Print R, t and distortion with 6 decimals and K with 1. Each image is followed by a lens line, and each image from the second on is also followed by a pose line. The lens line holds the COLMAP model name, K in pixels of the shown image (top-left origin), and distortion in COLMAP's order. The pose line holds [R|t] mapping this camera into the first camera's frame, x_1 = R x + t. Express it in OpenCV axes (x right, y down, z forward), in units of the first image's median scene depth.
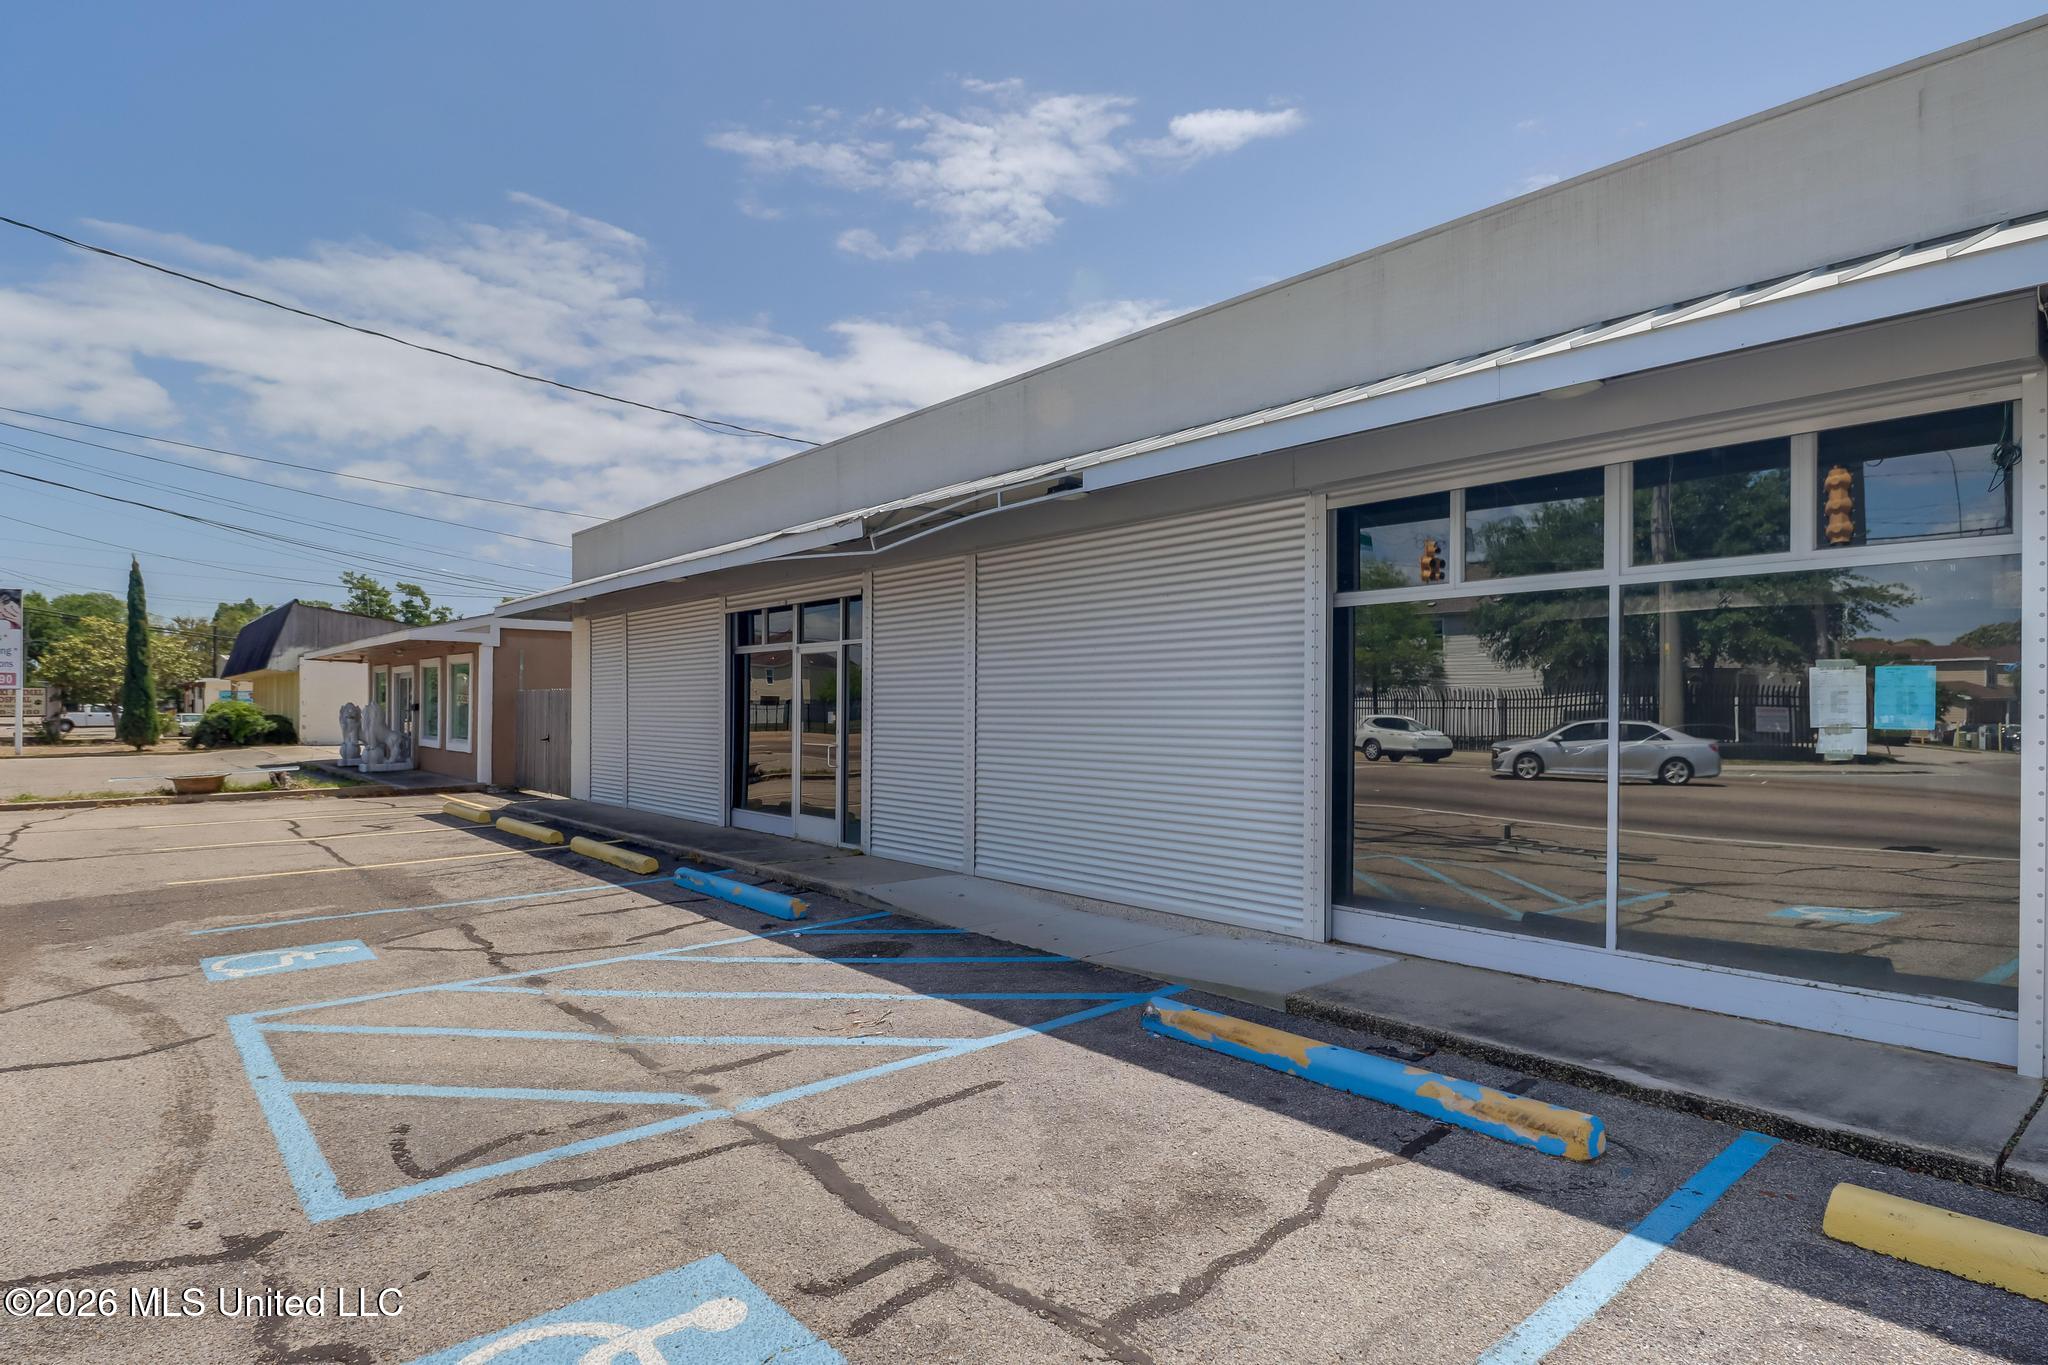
lens RADIAL K [[1135.1, 0, 1024.0], [0, 1135.1, 682.5], [0, 0, 1]] dist [0.013023, -0.025626]
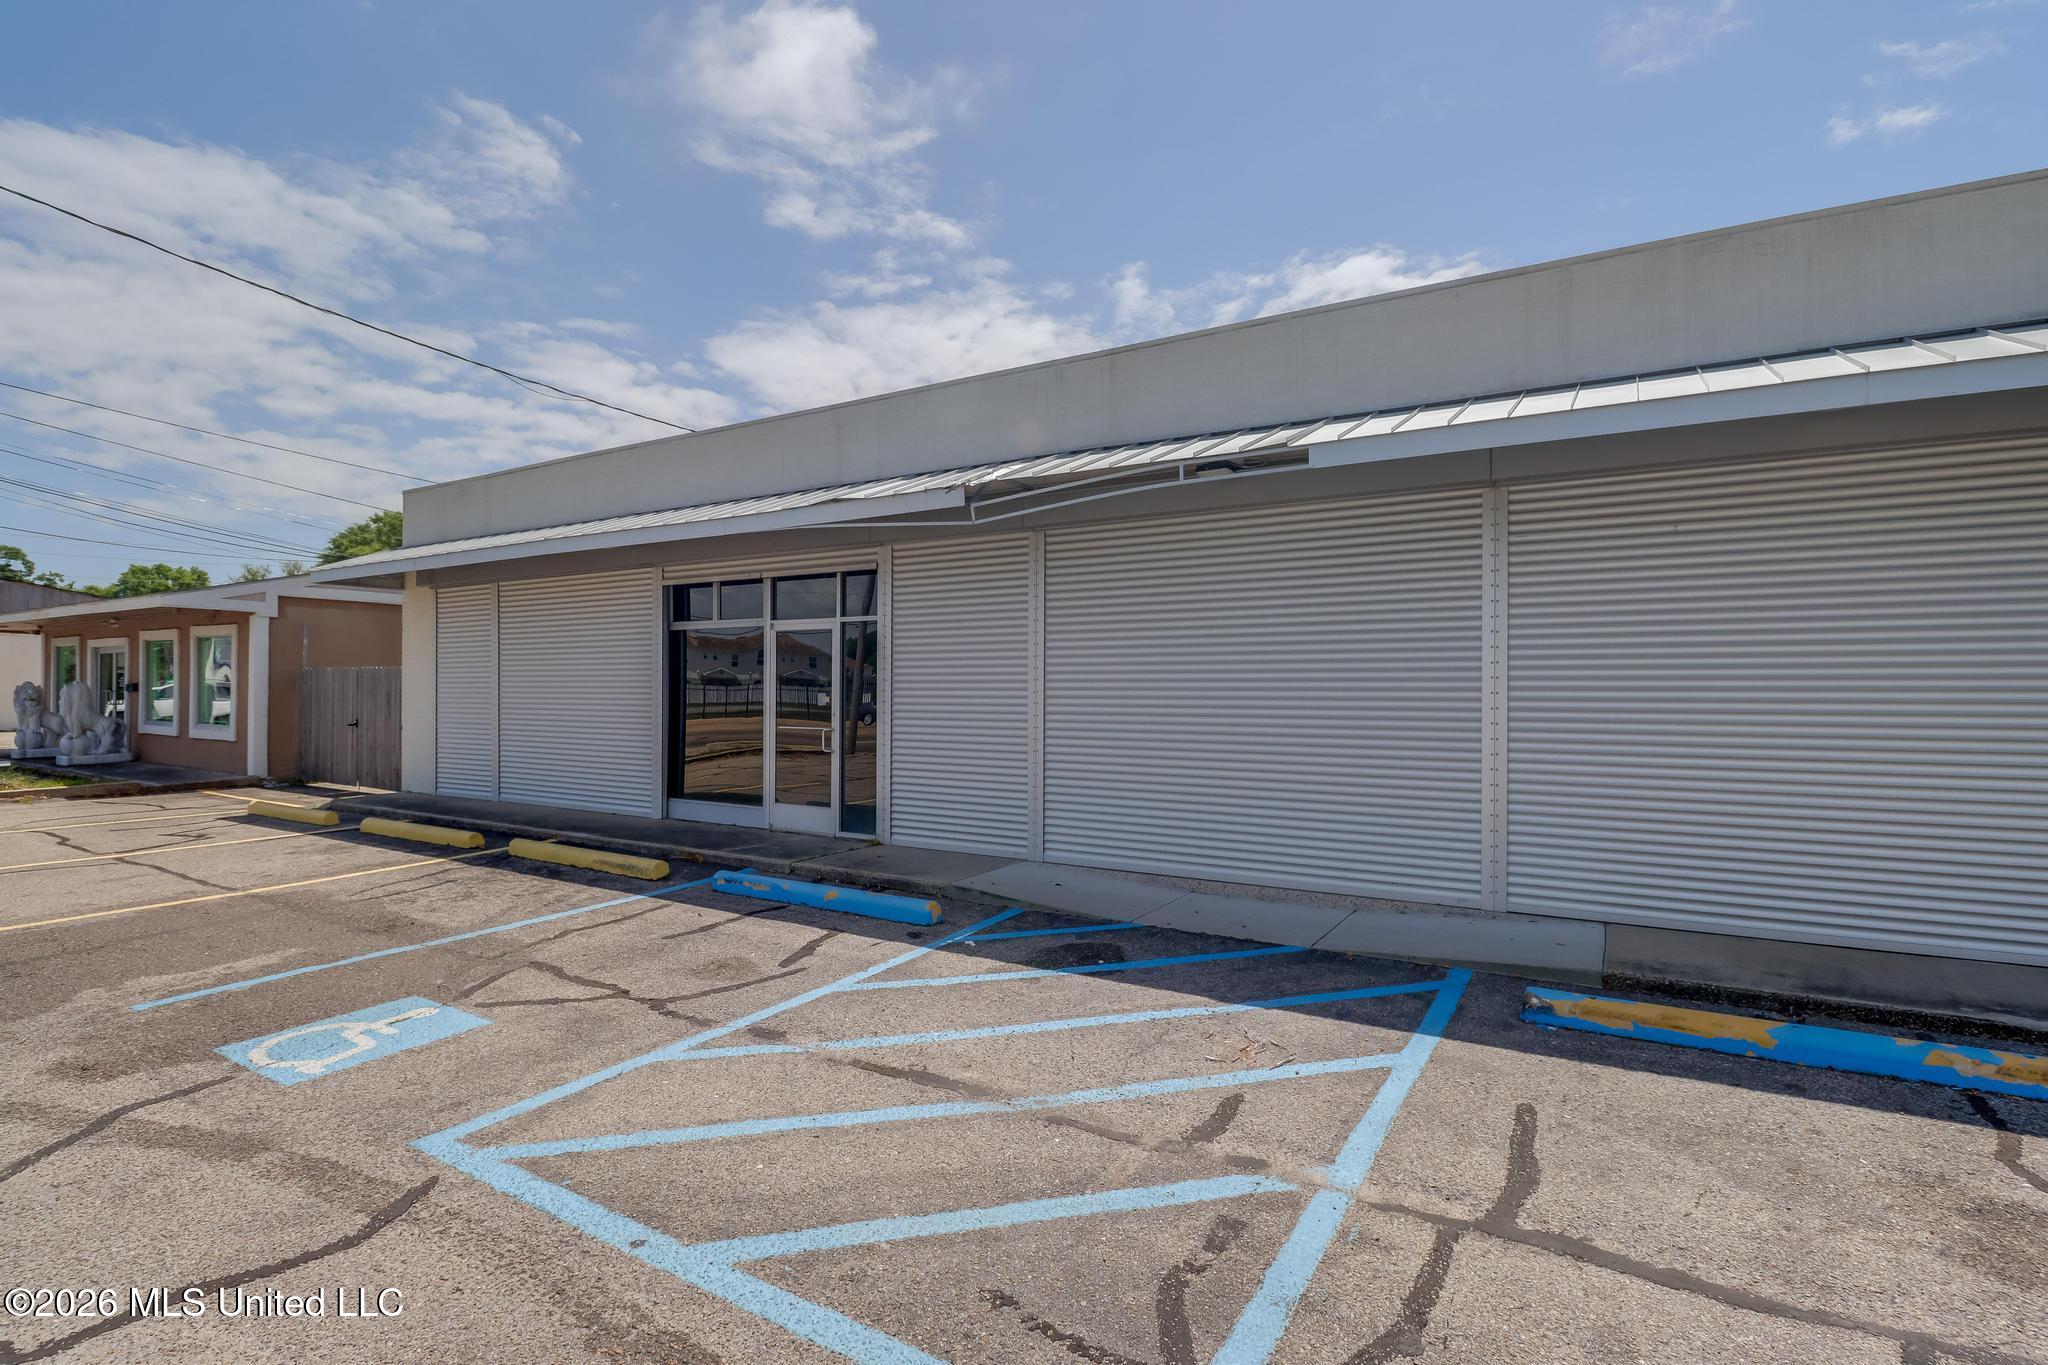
lens RADIAL K [[1008.2, 0, 1020.6], [0, 1008.2, 665.5], [0, 0, 1]] dist [0.002488, -0.015621]
pose [[0.947551, 0.005277, 0.319560, -0.519240], [-0.006027, 0.999981, 0.001357, 0.001726], [-0.319547, -0.003211, 0.947565, 0.289298]]
